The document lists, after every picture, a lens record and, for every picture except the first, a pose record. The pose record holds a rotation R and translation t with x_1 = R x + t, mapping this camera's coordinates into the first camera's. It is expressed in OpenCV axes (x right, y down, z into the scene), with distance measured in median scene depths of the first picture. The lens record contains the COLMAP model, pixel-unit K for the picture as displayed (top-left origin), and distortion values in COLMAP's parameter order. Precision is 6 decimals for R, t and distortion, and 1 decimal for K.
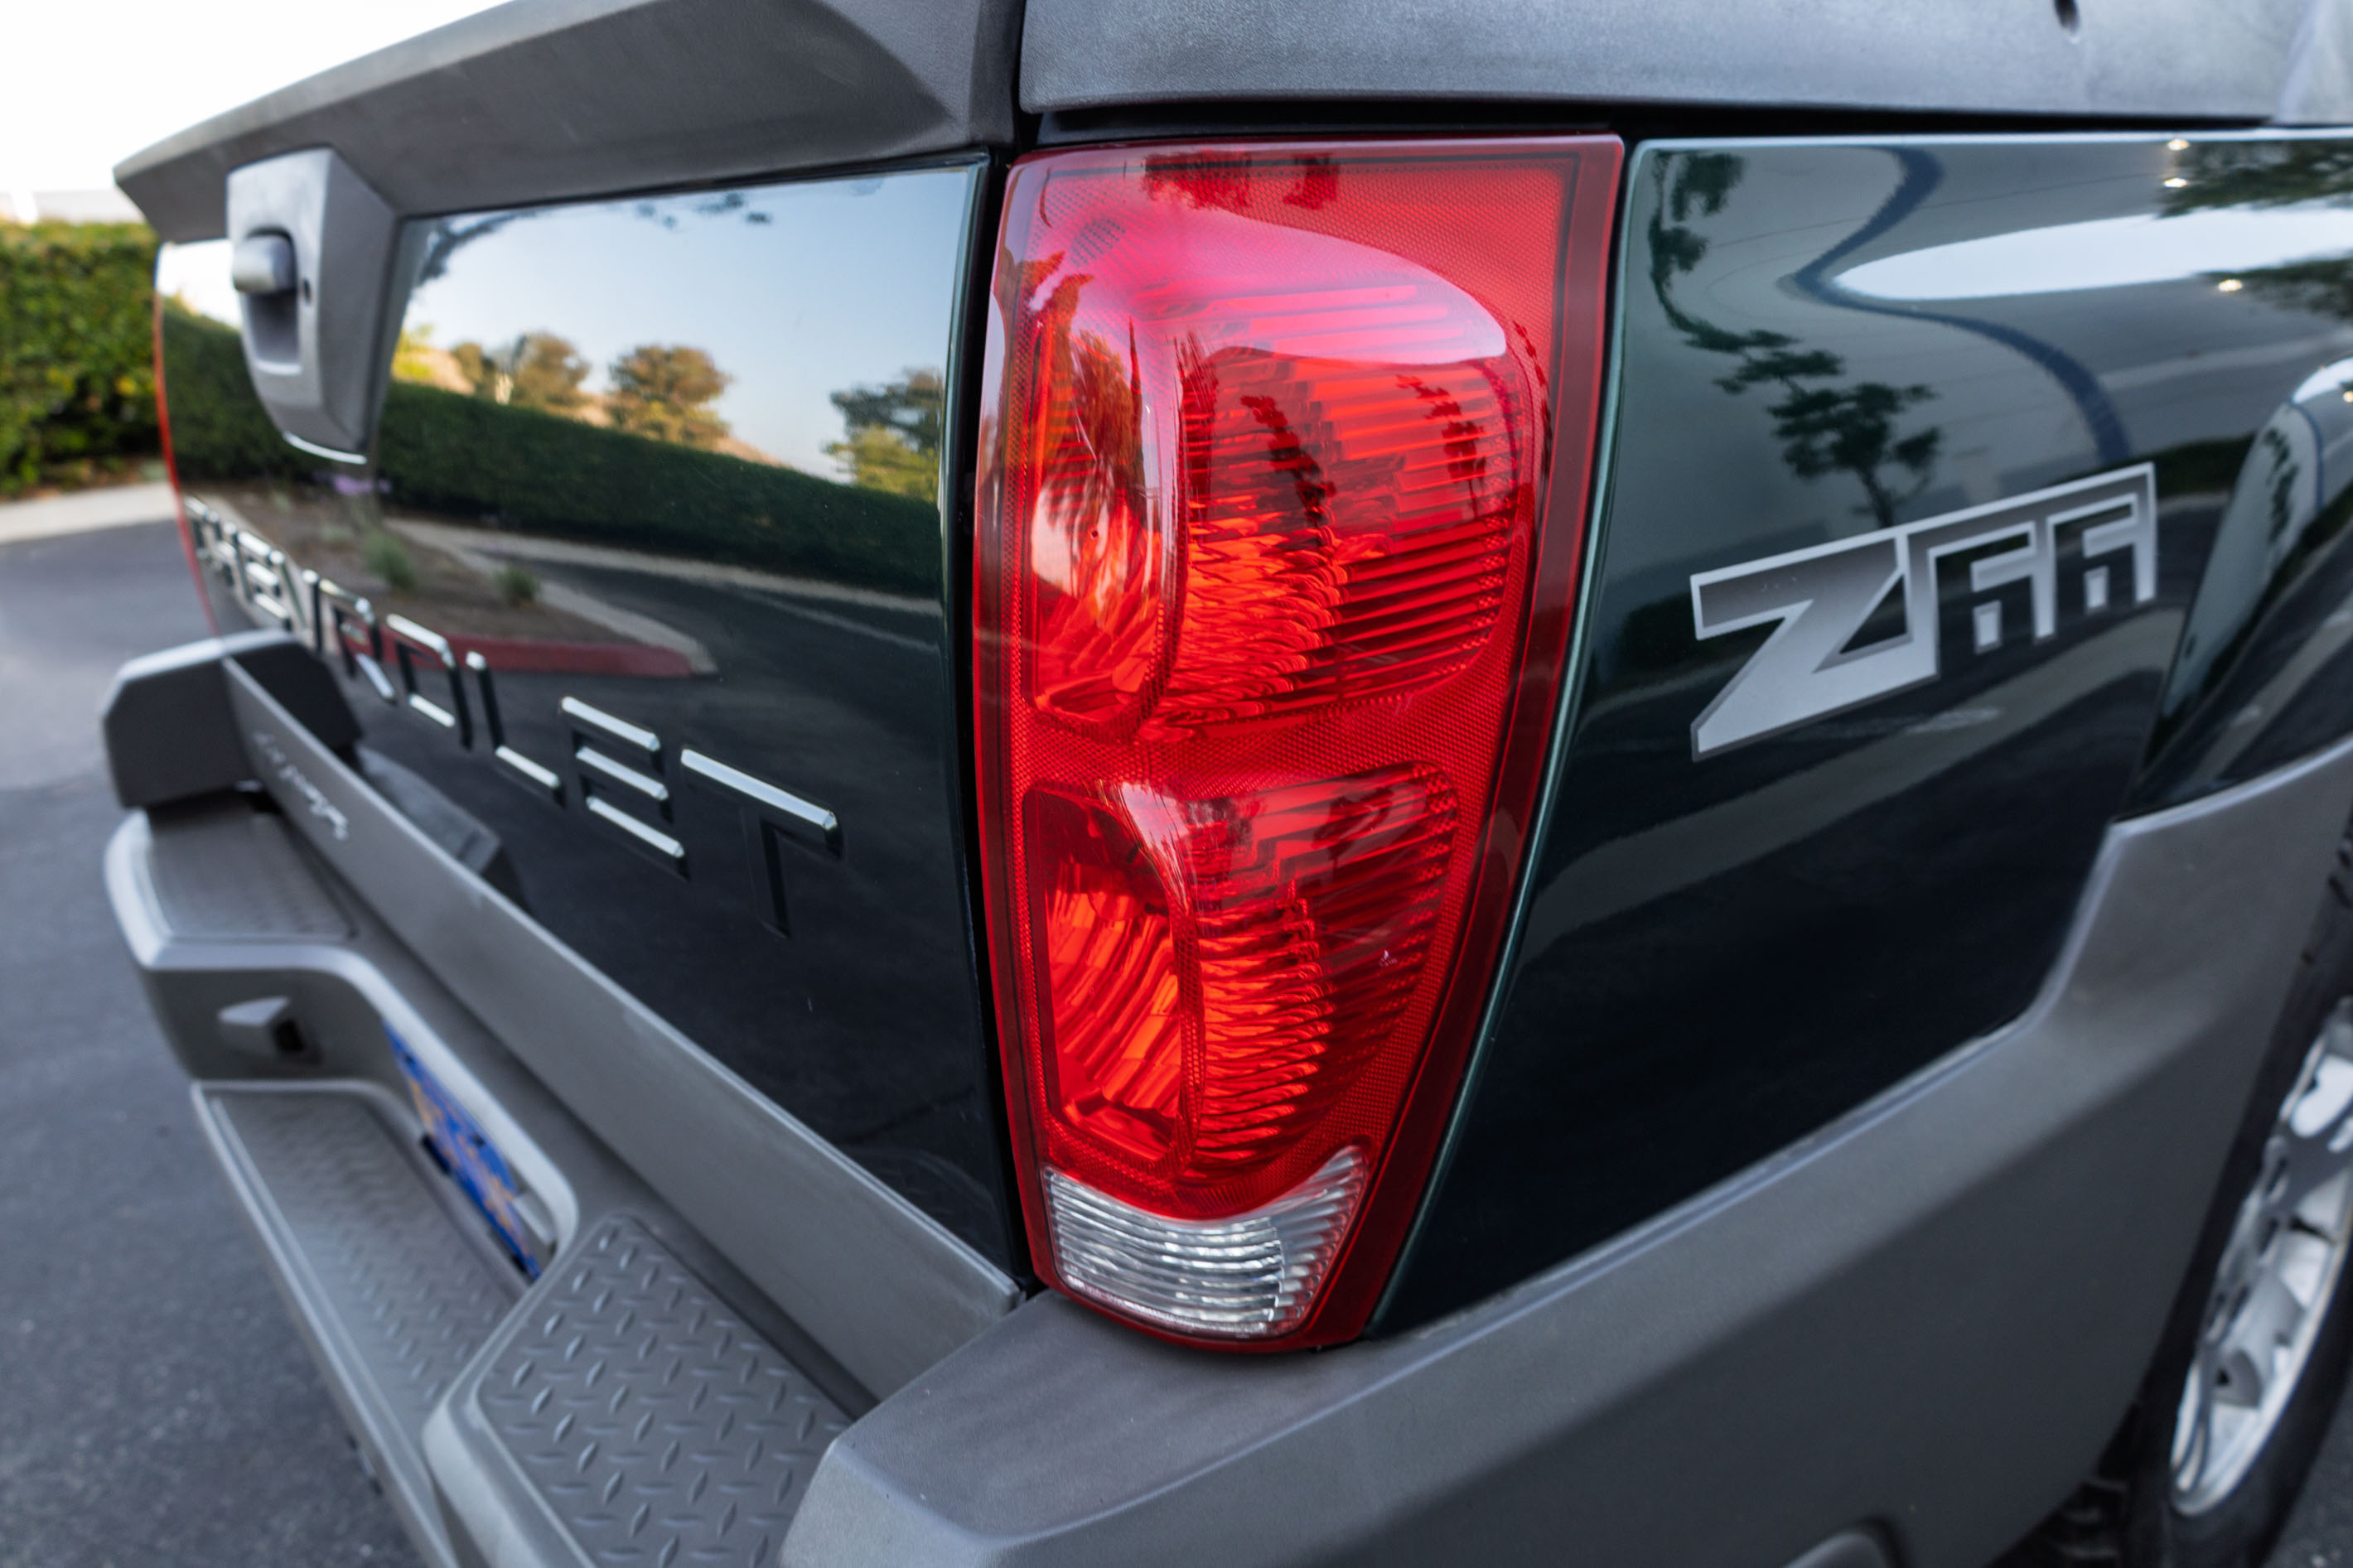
lens RADIAL K [[1681.5, 0, 1176.5], [0, 1681.5, 784.0], [0, 0, 1]] dist [-0.011123, 0.001210]
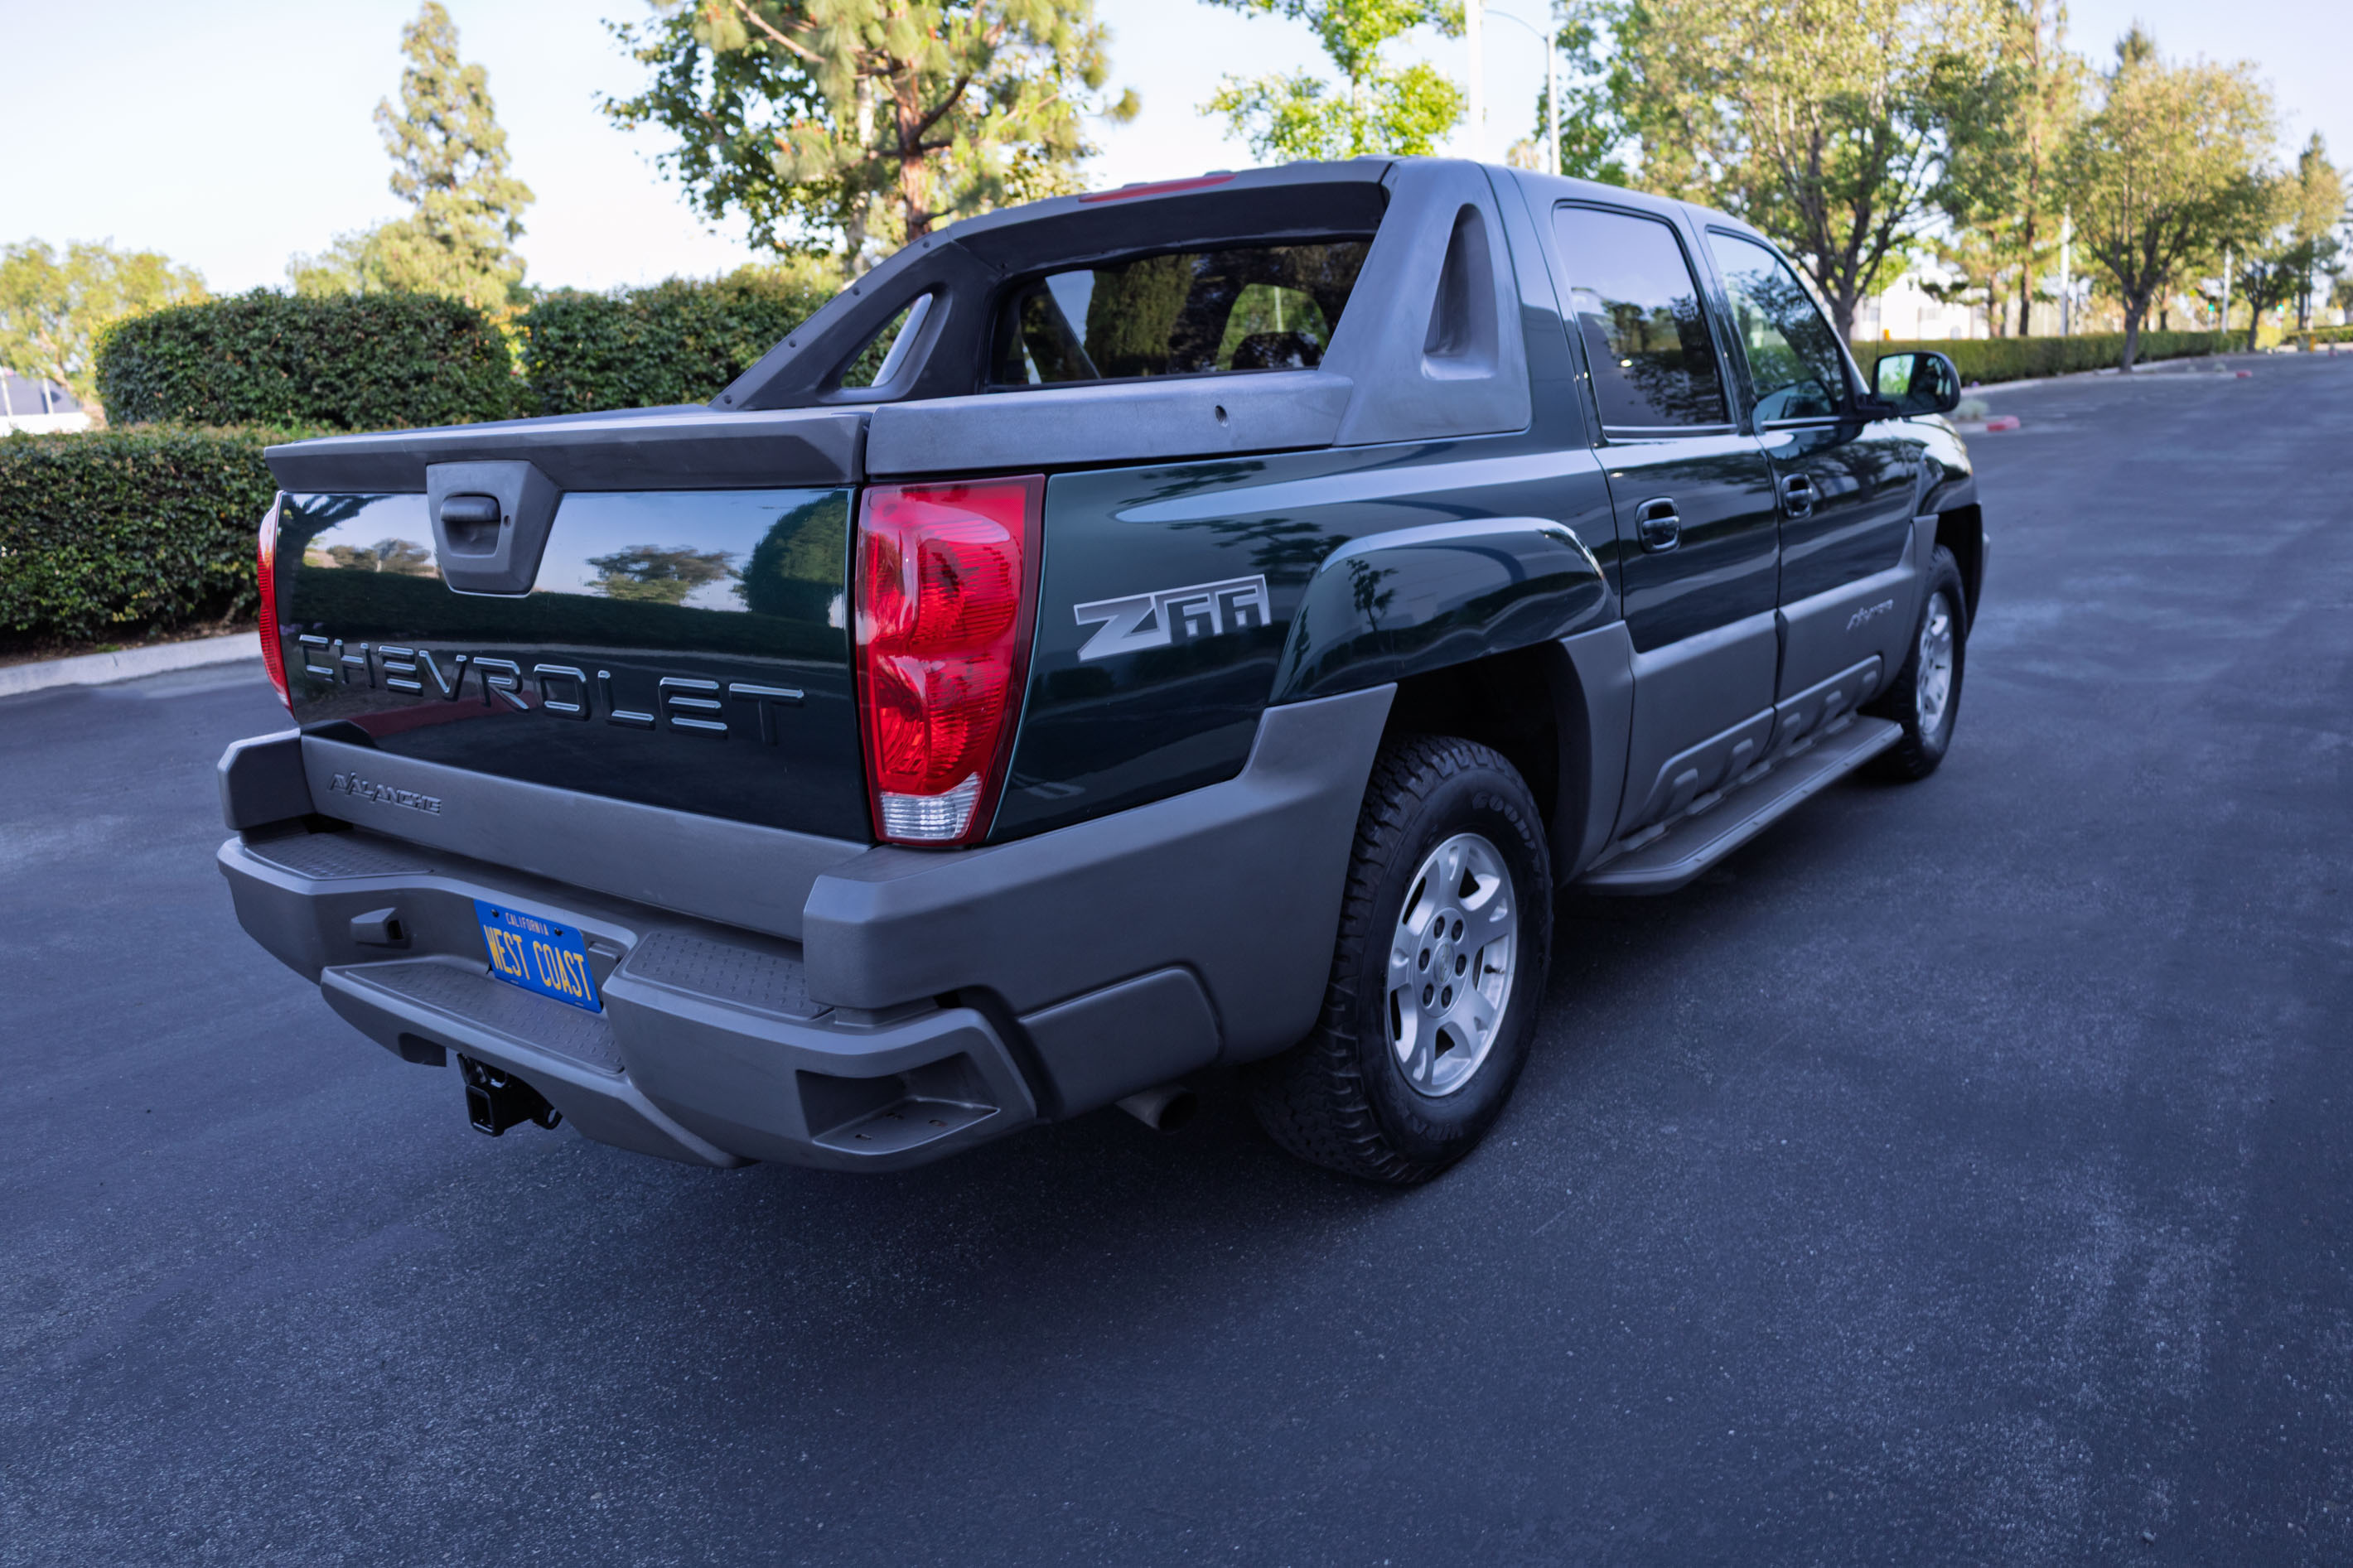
lens RADIAL K [[1681.5, 0, 1176.5], [0, 1681.5, 784.0], [0, 0, 1]] dist [-0.011123, 0.001210]
pose [[0.979797, -0.046309, 0.194558, -0.129584], [0.067580, 0.992263, -0.104151, 0.505060], [-0.188229, 0.115195, 0.975346, -1.918699]]
